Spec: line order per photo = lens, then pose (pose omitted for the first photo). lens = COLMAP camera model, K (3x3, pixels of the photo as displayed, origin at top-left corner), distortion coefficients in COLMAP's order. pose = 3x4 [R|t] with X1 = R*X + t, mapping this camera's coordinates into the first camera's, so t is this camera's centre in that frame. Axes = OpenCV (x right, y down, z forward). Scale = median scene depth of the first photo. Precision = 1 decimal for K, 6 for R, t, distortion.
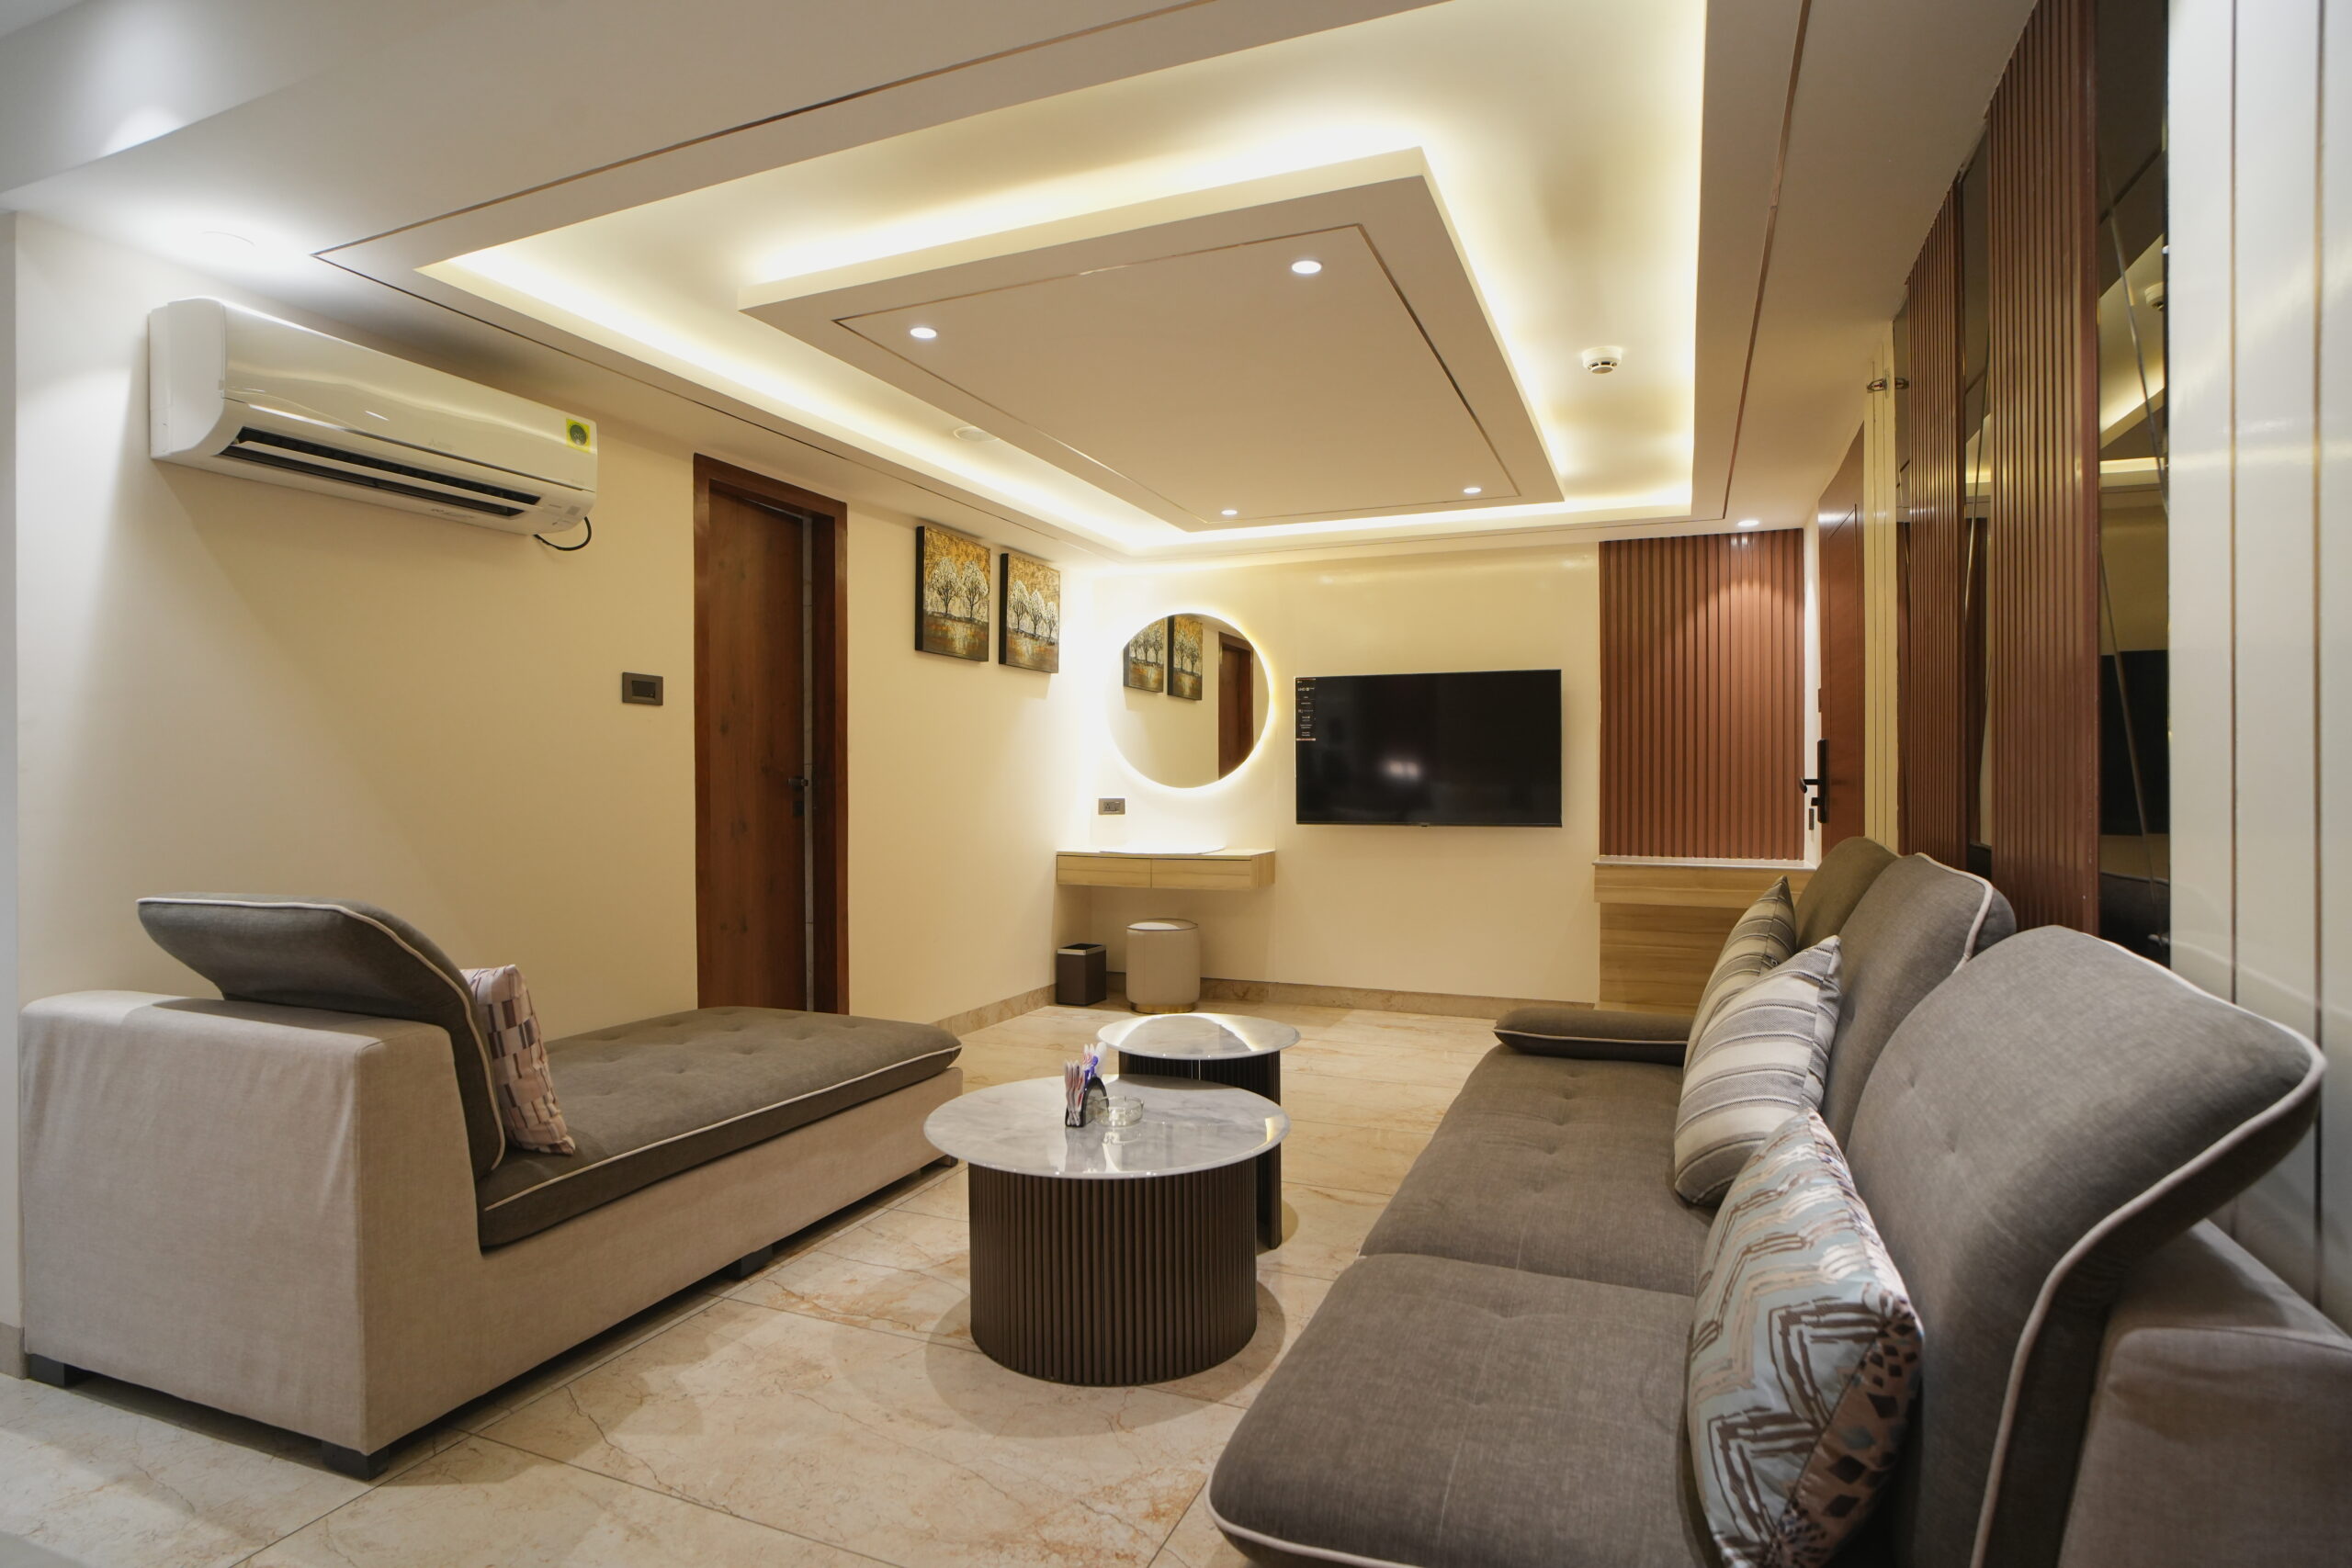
lens RADIAL K [[1212.1, 0, 1170.2], [0, 1212.1, 781.9], [0, 0, 1]] dist [-0.056139, 0.031025]
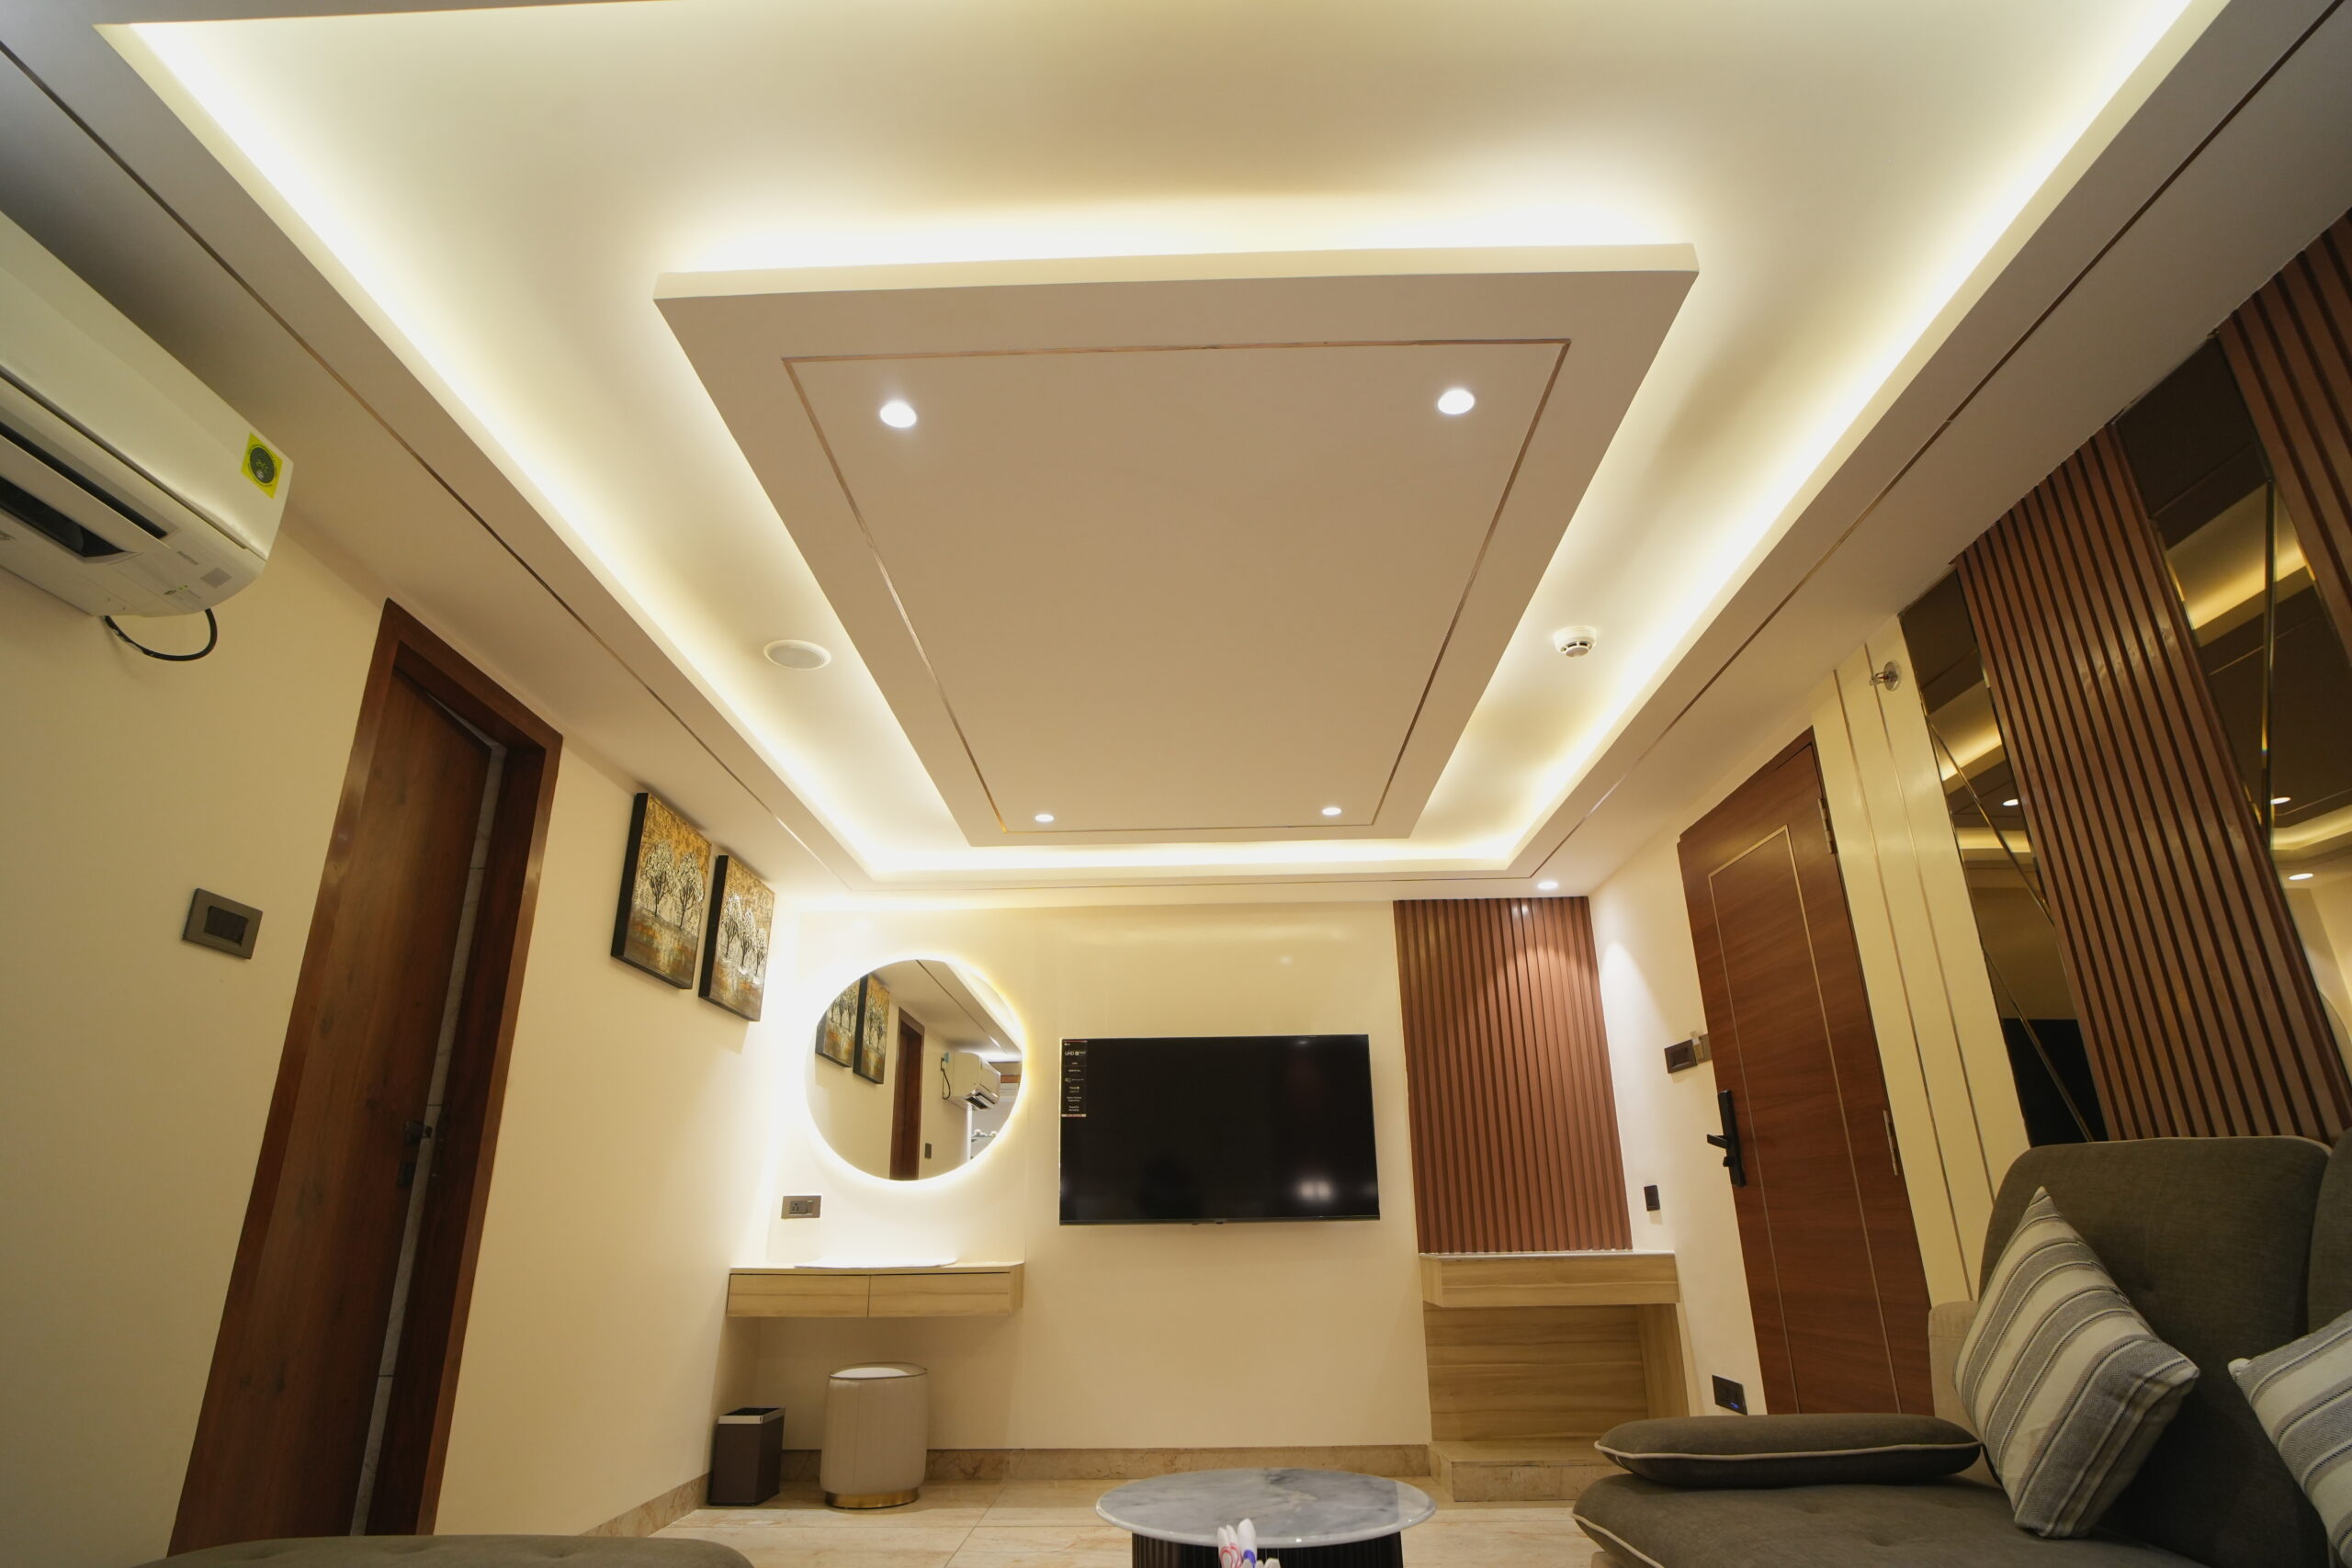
lens RADIAL K [[1212.1, 0, 1170.2], [0, 1212.1, 781.9], [0, 0, 1]] dist [-0.056139, 0.031025]
pose [[0.930737, 0.116584, 0.346607, -0.146988], [0.013419, 0.936292, -0.350965, 0.044266], [-0.365442, 0.331307, 0.869878, 0.206966]]
